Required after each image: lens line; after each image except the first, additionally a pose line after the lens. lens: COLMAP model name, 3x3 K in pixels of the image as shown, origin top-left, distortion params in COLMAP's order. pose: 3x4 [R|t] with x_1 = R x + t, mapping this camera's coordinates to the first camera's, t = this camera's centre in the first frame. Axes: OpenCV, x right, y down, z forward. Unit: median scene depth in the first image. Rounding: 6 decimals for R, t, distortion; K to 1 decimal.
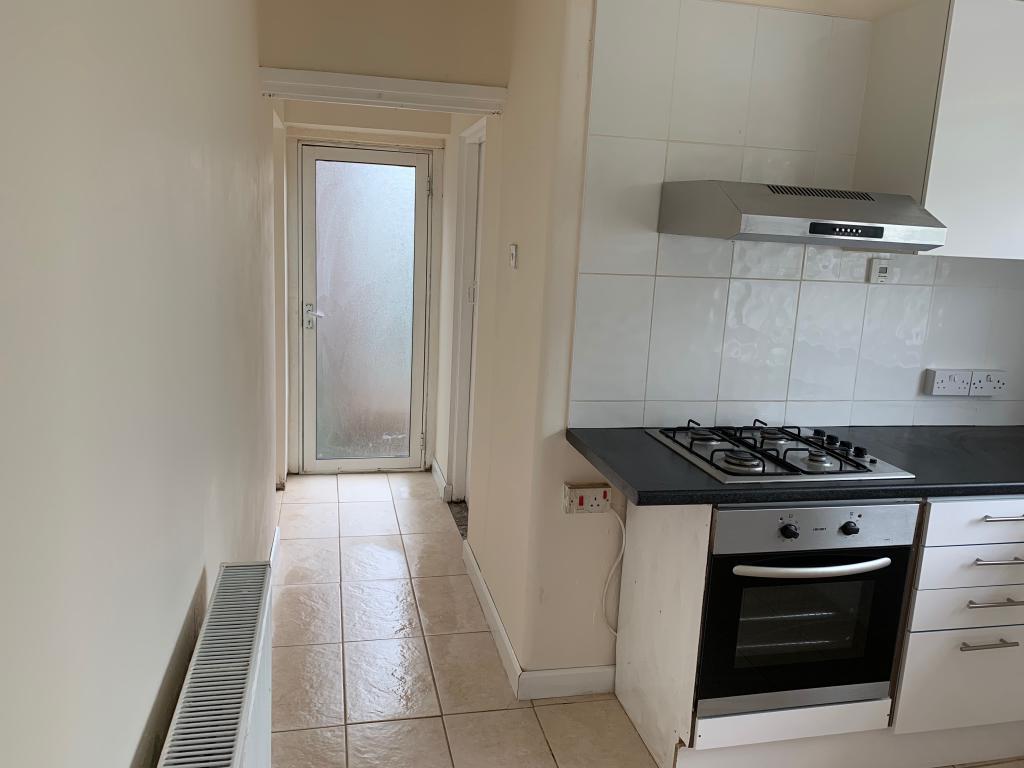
lens RADIAL K [[779.0, 0, 510.5], [0, 779.0, 381.4], [0, 0, 1]] dist [0.009139, -0.018766]
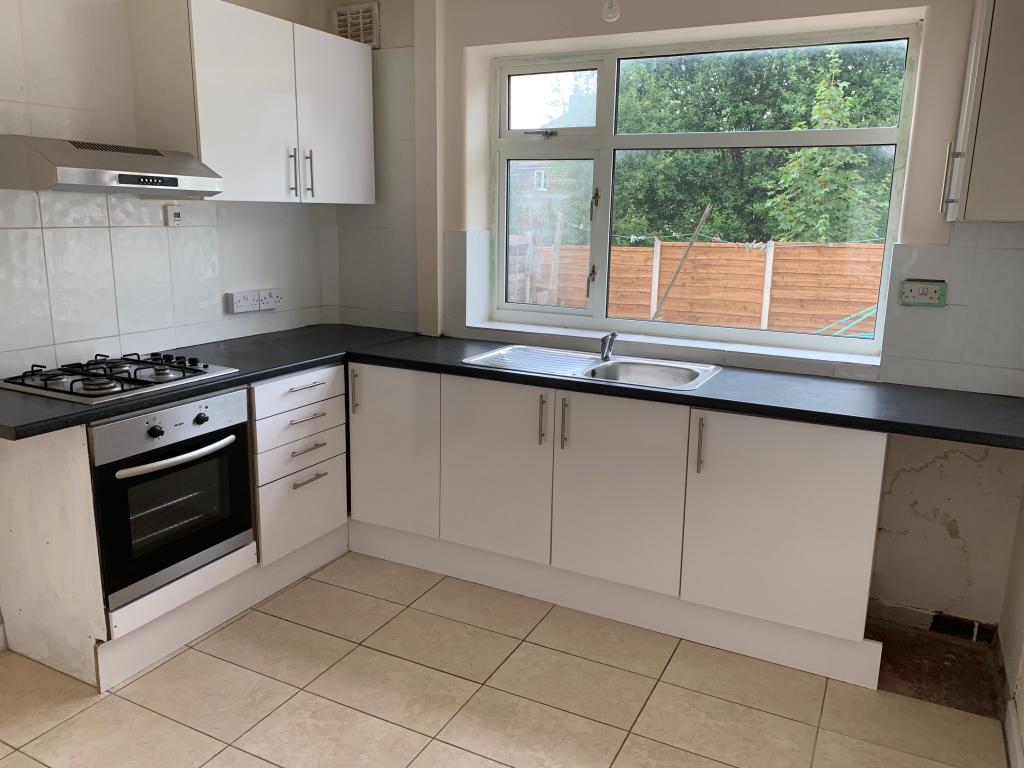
lens RADIAL K [[779.0, 0, 501.8], [0, 779.0, 372.5], [0, 0, 1]] dist [0.009139, -0.018766]
pose [[0.649966, -0.191938, 0.735325, -0.153130], [0.158591, 0.980534, 0.115763, 0.043302], [-0.743231, 0.041374, 0.667754, -0.196087]]
